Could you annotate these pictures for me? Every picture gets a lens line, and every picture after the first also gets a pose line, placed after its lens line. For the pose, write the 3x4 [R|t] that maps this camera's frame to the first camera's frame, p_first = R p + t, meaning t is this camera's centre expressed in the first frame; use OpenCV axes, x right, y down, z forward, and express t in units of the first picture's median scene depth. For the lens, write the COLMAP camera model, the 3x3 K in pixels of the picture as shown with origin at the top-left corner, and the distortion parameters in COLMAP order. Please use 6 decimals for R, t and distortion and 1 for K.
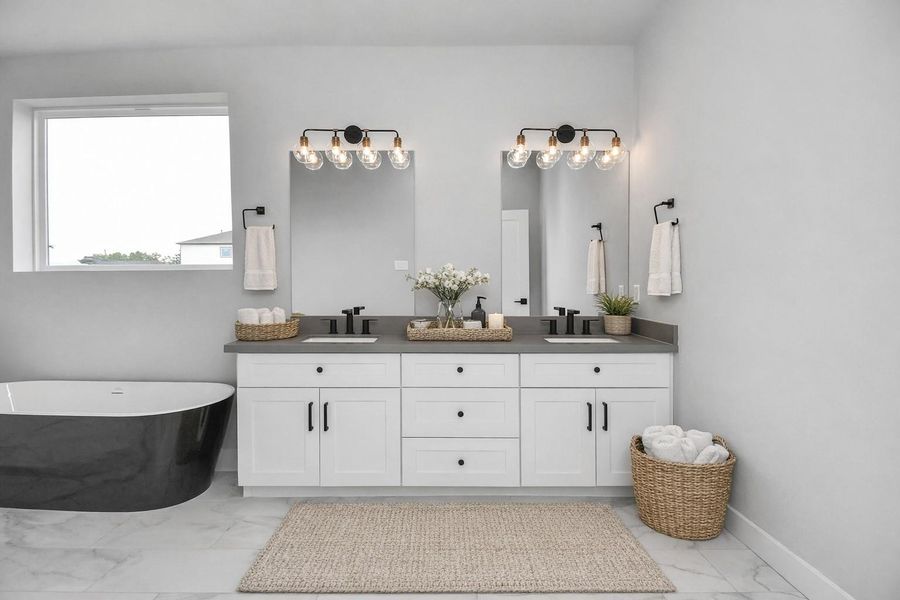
lens RADIAL K [[340.7, 0, 450.7], [0, 340.7, 312.2], [0, 0, 1]] dist [-0.001544, -0.000104]
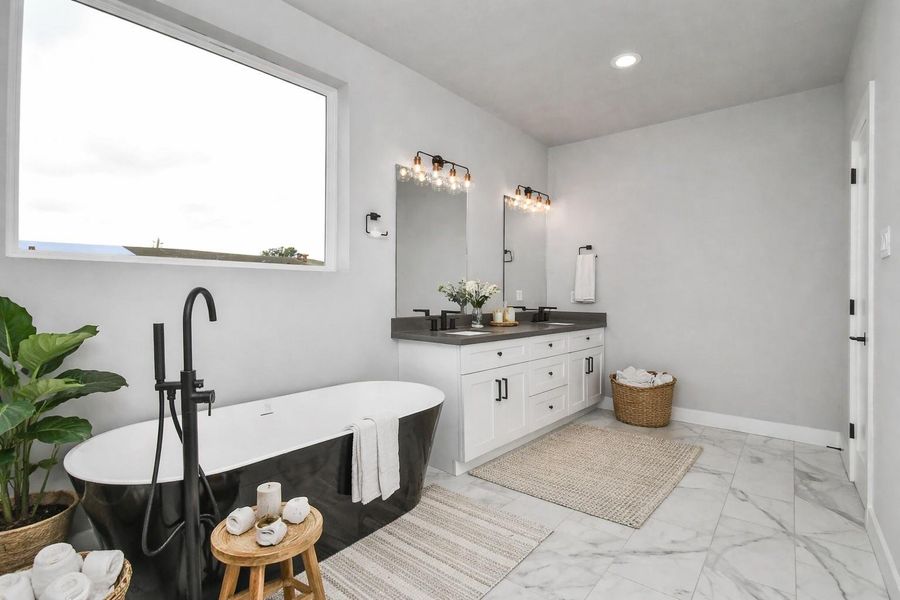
lens RADIAL K [[427.4, 0, 437.8], [0, 427.4, 298.6], [0, 0, 1]] dist [-0.001833, -0.000455]
pose [[0.690801, -0.006546, 0.723015, -1.349664], [0.045686, 0.998356, -0.034611, 0.000394], [-0.721600, 0.056941, 0.689965, 0.013015]]
